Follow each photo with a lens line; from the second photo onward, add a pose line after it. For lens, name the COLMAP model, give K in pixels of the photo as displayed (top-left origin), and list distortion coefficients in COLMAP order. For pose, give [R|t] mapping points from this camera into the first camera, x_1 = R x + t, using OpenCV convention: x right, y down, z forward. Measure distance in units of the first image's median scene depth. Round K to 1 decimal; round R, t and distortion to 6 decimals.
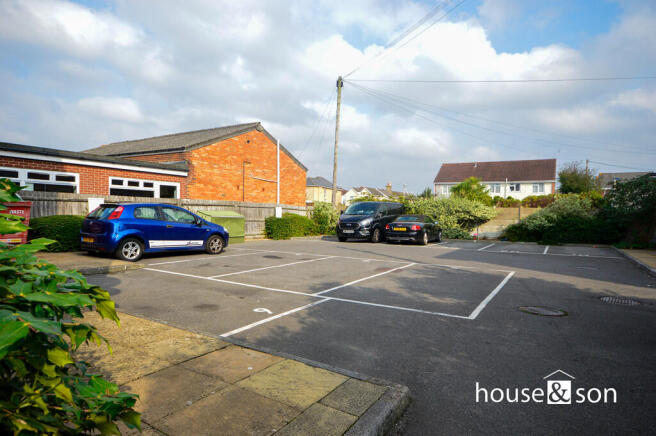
lens RADIAL K [[384.2, 0, 328.0], [0, 384.2, 218.0], [0, 0, 1]] dist [0.023586, -0.000002]
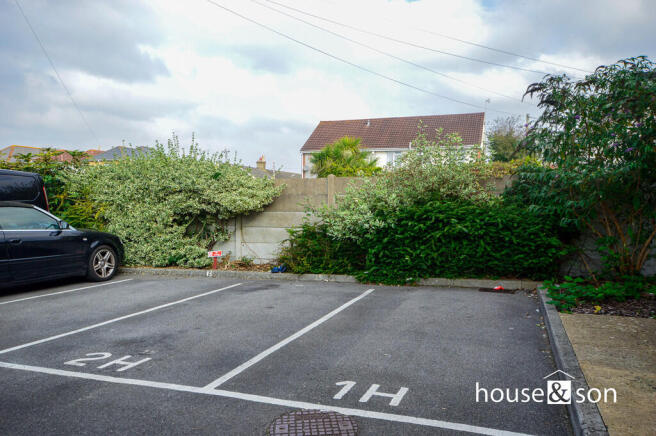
lens RADIAL K [[526.3, 0, 328.0], [0, 526.3, 218.0], [0, 0, 1]] dist [0.000687, 0.000460]
pose [[0.979092, -0.022905, 0.202123, 0.226522], [0.020611, 0.999697, 0.013452, 0.002739], [-0.202370, -0.009005, 0.979268, 0.294405]]
